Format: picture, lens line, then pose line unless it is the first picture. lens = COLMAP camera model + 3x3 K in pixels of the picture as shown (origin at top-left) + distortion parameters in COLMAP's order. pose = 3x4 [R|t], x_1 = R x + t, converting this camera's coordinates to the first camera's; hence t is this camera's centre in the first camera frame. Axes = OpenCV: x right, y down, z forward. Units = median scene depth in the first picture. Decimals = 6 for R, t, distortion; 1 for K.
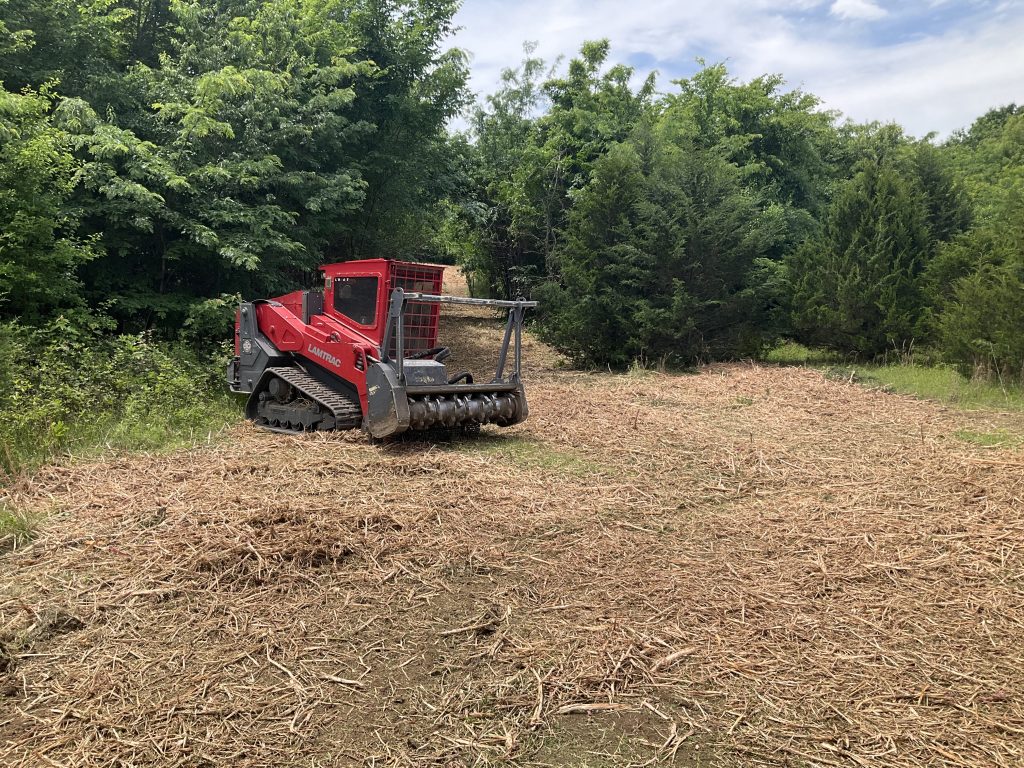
lens RADIAL K [[853.6, 0, 538.4], [0, 853.6, 401.7], [0, 0, 1]] dist [0.078685, -0.143471]
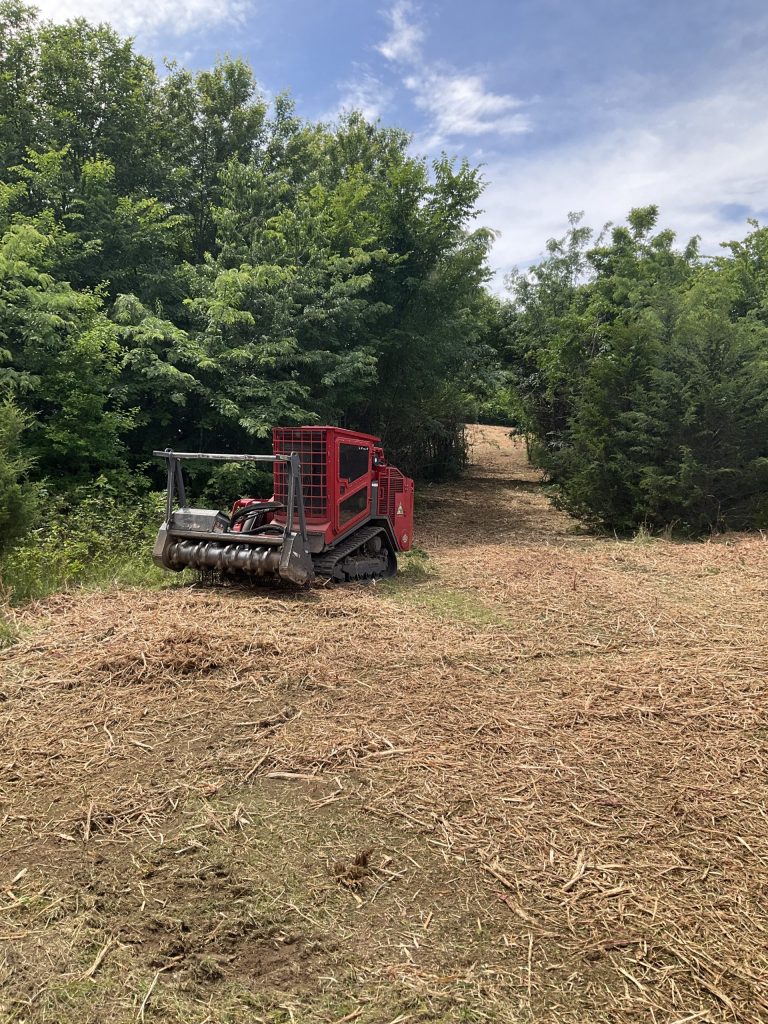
lens RADIAL K [[853.6, 0, 394.9], [0, 853.6, 523.7], [0, 0, 1]] dist [0.078685, -0.143471]
pose [[0.970533, 0.029387, -0.239169, 0.093763], [-0.040582, 0.998292, -0.042018, 0.002117], [0.237526, 0.050486, 0.970068, -0.050698]]
